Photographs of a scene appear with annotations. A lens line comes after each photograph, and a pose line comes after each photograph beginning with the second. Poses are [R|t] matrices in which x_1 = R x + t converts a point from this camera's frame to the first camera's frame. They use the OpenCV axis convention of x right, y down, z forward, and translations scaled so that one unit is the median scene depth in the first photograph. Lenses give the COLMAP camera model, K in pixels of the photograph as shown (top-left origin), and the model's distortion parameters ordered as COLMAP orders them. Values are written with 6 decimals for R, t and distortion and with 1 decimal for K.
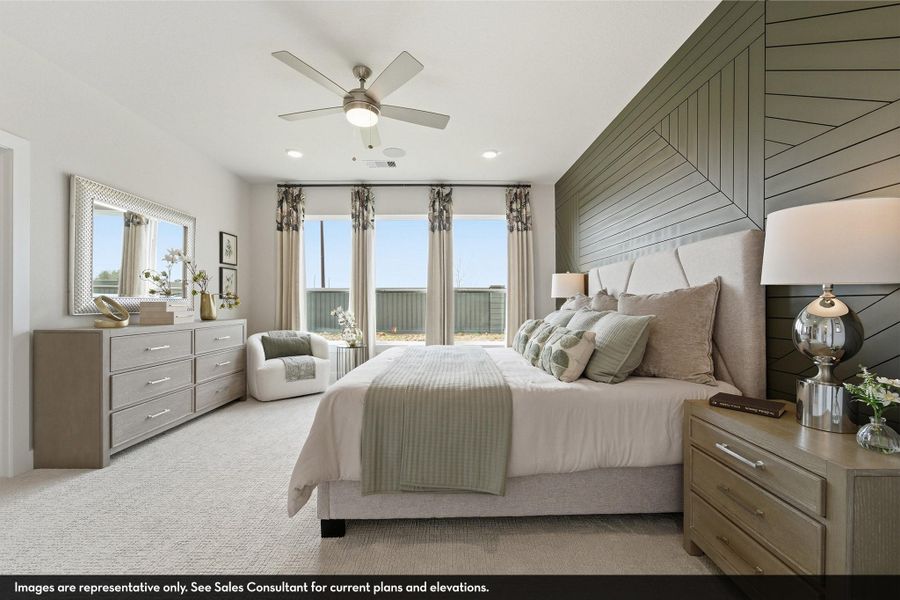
lens RADIAL K [[368.0, 0, 450.0], [0, 368.0, 300.0], [0, 0, 1]] dist [-0.024009, 0.015530]
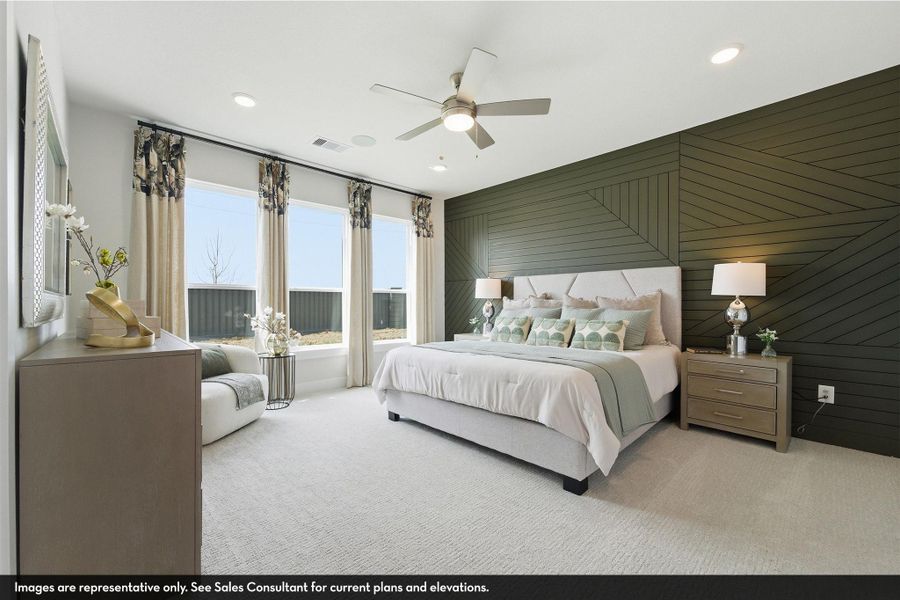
lens RADIAL K [[368.0, 0, 450.0], [0, 368.0, 300.0], [0, 0, 1]] dist [-0.024009, 0.015530]
pose [[0.723486, 0.003217, 0.690332, -0.522993], [-0.005207, 0.999986, 0.000798, -0.001041], [-0.690320, -0.004172, 0.723492, 0.149255]]
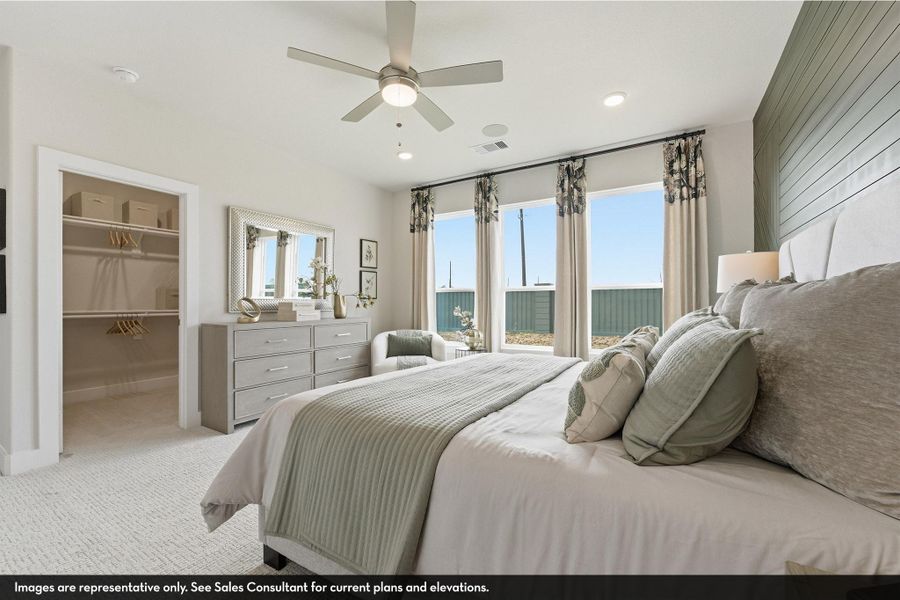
lens RADIAL K [[373.0, 0, 450.0], [0, 373.0, 300.0], [0, 0, 1]] dist [-0.073156, 0.087774]
pose [[0.848168, -0.005903, -0.529694, 0.181849], [0.007213, 0.999974, 0.000405, 0.000807], [0.529678, -0.004164, 0.848188, 0.163403]]
